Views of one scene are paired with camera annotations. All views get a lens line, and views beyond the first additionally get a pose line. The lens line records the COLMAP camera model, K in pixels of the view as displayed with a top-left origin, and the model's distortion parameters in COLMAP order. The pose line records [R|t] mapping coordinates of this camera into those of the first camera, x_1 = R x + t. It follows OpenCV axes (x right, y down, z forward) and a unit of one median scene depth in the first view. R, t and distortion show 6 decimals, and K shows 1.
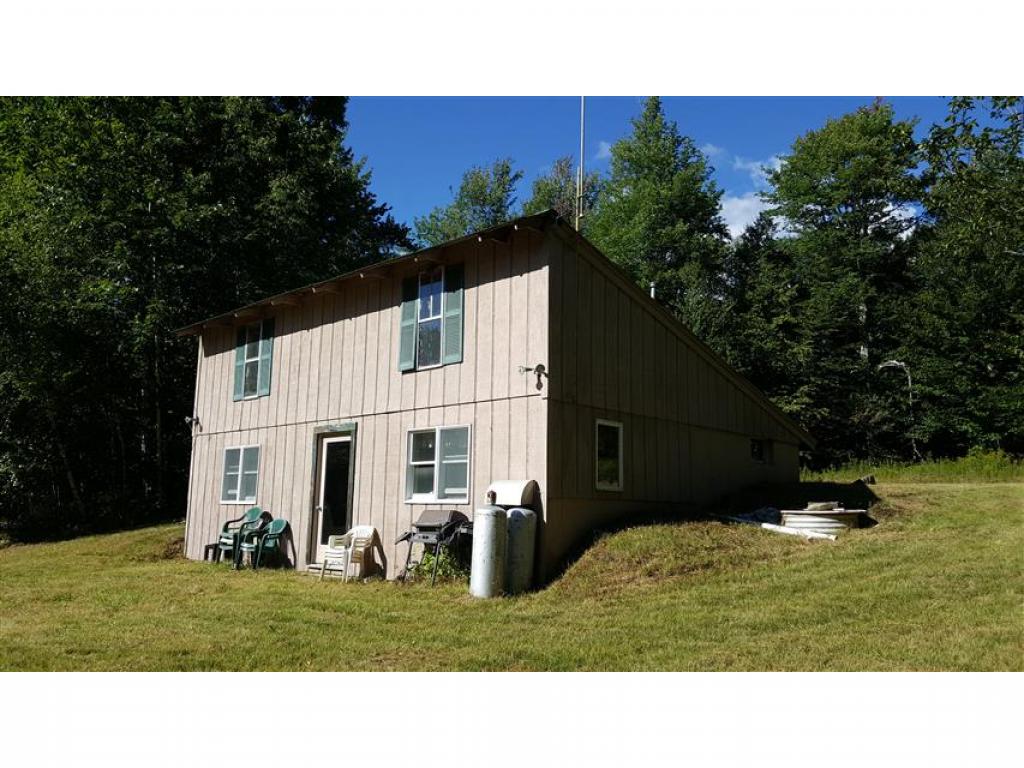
lens RADIAL K [[731.3, 0, 512.0], [0, 731.3, 384.0], [0, 0, 1]] dist [0.167083, -0.245264]
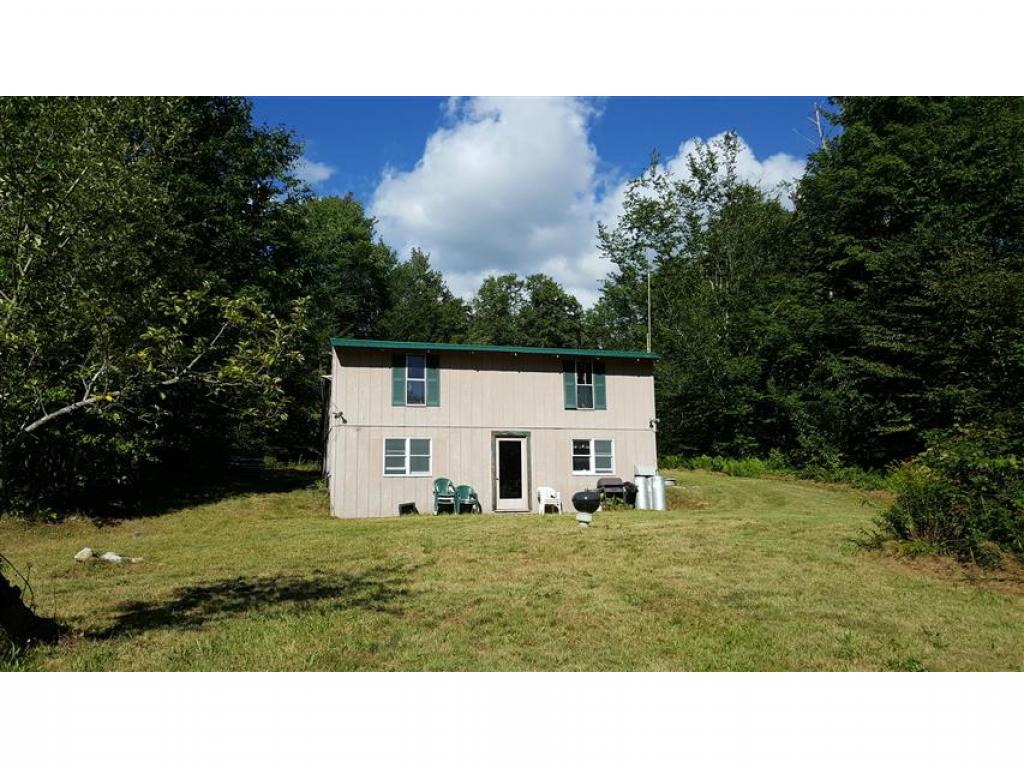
lens RADIAL K [[731.3, 0, 512.0], [0, 731.3, 384.0], [0, 0, 1]] dist [0.167083, -0.245264]
pose [[0.544764, 0.156933, 0.823774, -1.687277], [-0.101427, 0.987452, -0.121040, 0.155361], [-0.832433, -0.017615, 0.553846, 0.044473]]
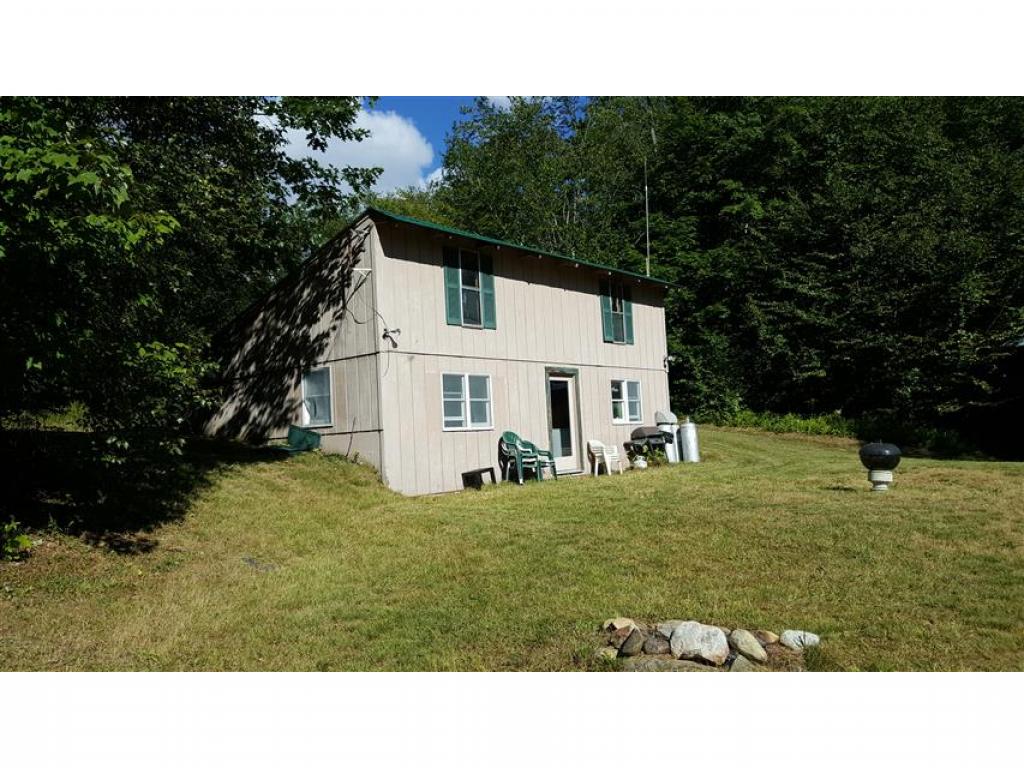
lens RADIAL K [[731.3, 0, 512.0], [0, 731.3, 384.0], [0, 0, 1]] dist [0.167083, -0.245264]
pose [[-0.005419, 0.082970, 0.996537, -1.549265], [-0.088966, 0.992560, -0.083123, 0.202084], [-0.996020, -0.089109, 0.002003, 1.090666]]
